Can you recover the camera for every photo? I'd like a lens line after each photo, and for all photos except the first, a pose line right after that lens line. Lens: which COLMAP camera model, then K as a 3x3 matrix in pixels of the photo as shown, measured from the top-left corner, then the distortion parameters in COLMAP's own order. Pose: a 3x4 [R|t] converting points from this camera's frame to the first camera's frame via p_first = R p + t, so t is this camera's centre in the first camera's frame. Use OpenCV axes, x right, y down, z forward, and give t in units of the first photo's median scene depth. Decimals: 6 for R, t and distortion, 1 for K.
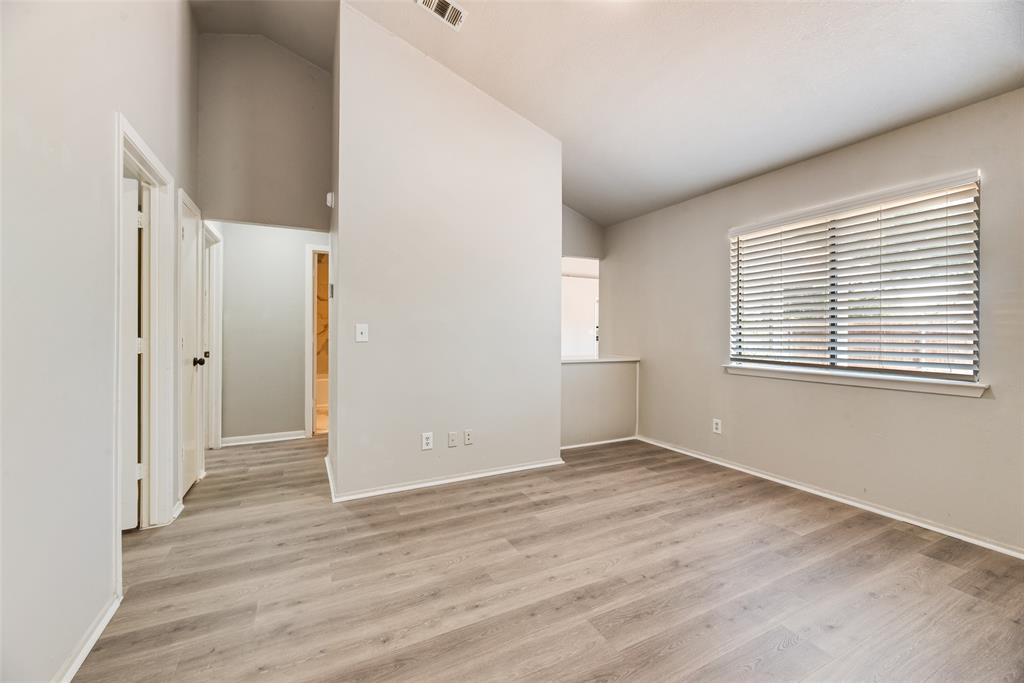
lens RADIAL K [[416.6, 0, 524.6], [0, 416.6, 334.3], [0, 0, 1]] dist [0.007152, 0.000026]
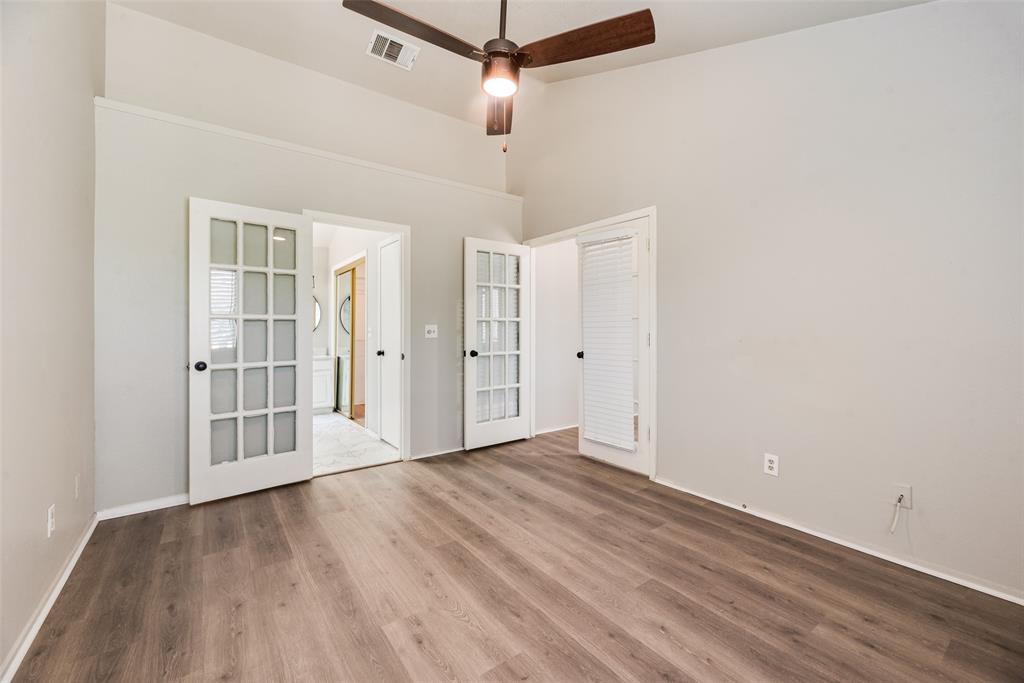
lens RADIAL K [[416.6, 0, 516.5], [0, 416.6, 340.4], [0, 0, 1]] dist [0.007152, 0.000026]
pose [[0.145686, 0.002808, -0.989327, 0.829701], [-0.002559, 0.999994, 0.002461, 0.026918], [0.989328, 0.002173, 0.145692, 0.557655]]
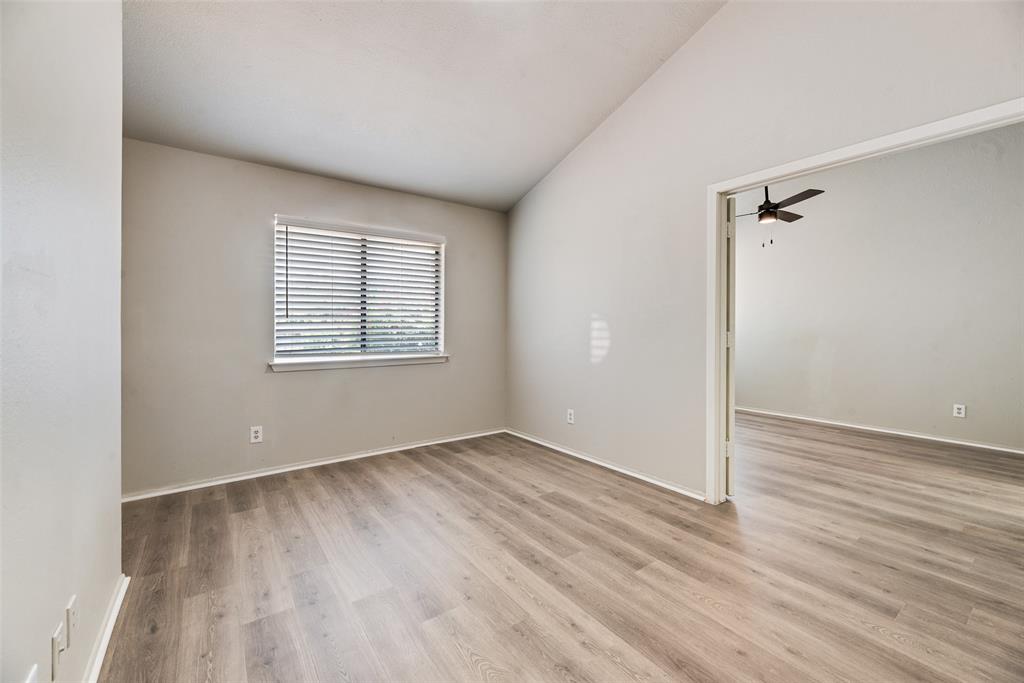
lens RADIAL K [[416.6, 0, 506.9], [0, 416.6, 333.1], [0, 0, 1]] dist [0.007152, 0.000026]
pose [[-0.136742, -0.012513, 0.990528, -0.586312], [0.001348, 0.999917, 0.012818, -0.002210], [-0.990606, 0.003088, -0.136714, 0.745096]]
